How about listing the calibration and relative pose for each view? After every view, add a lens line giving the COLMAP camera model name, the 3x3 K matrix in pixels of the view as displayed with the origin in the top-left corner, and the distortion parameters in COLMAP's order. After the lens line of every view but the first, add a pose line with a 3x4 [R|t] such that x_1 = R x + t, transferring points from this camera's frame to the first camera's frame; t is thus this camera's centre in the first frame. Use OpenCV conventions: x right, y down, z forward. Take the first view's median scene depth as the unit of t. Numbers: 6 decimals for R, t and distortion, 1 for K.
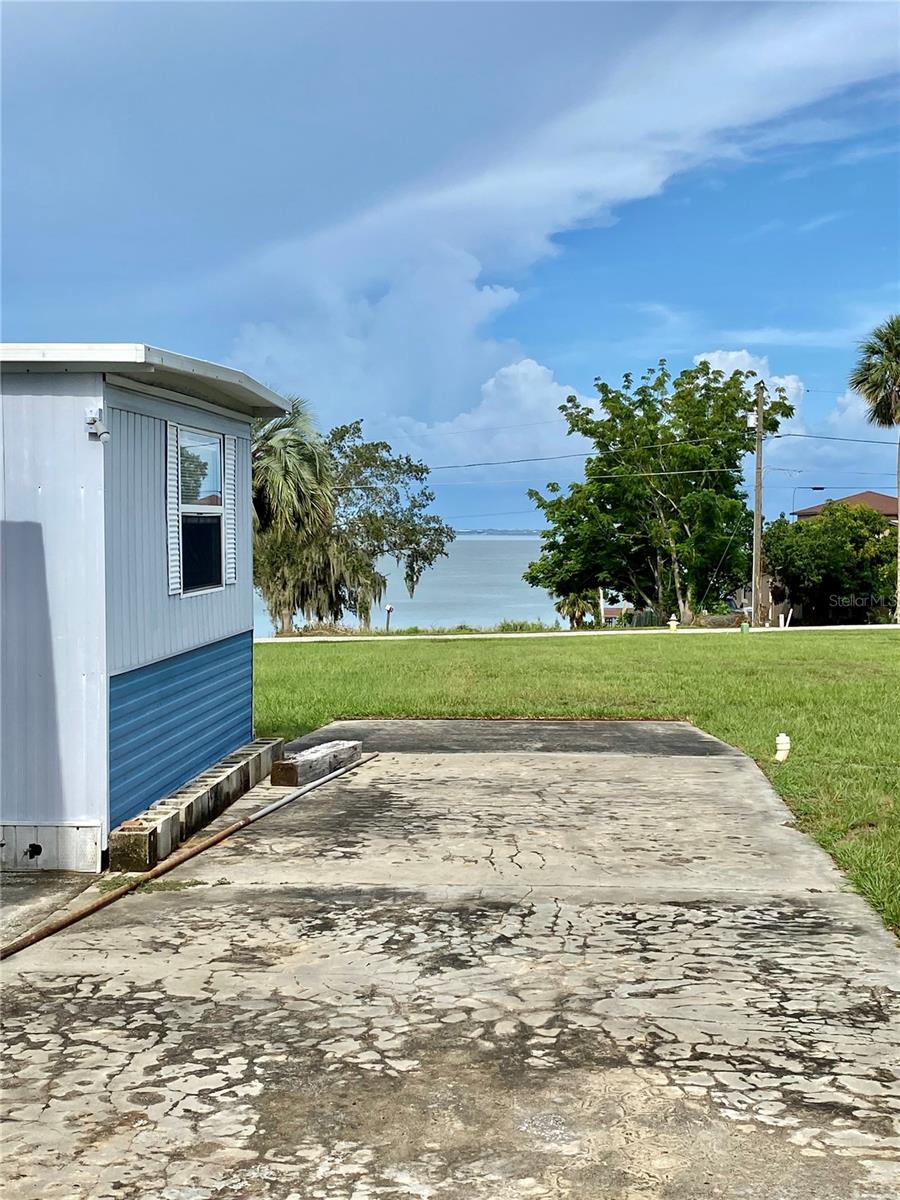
lens RADIAL K [[1646.5, 0, 450.9], [0, 1646.5, 602.1], [0, 0, 1]] dist [0.070626, 0.000000]
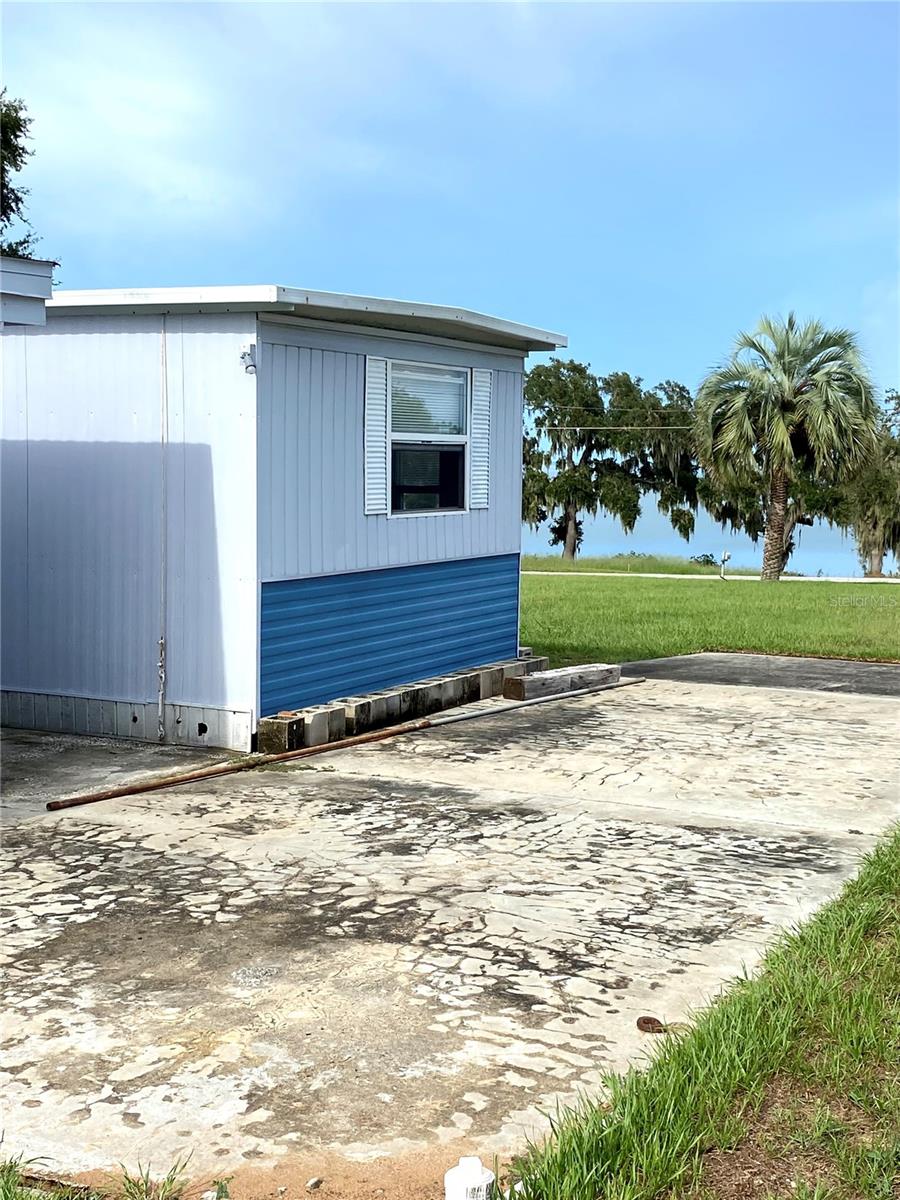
lens RADIAL K [[1646.5, 0, 457.2], [0, 1646.5, 595.4], [0, 0, 1]] dist [0.070626, 0.000000]
pose [[0.920152, 0.048775, -0.388511, 0.474003], [-0.035748, 0.998532, 0.040695, 0.004744], [0.389925, -0.023557, 0.920545, 0.015700]]
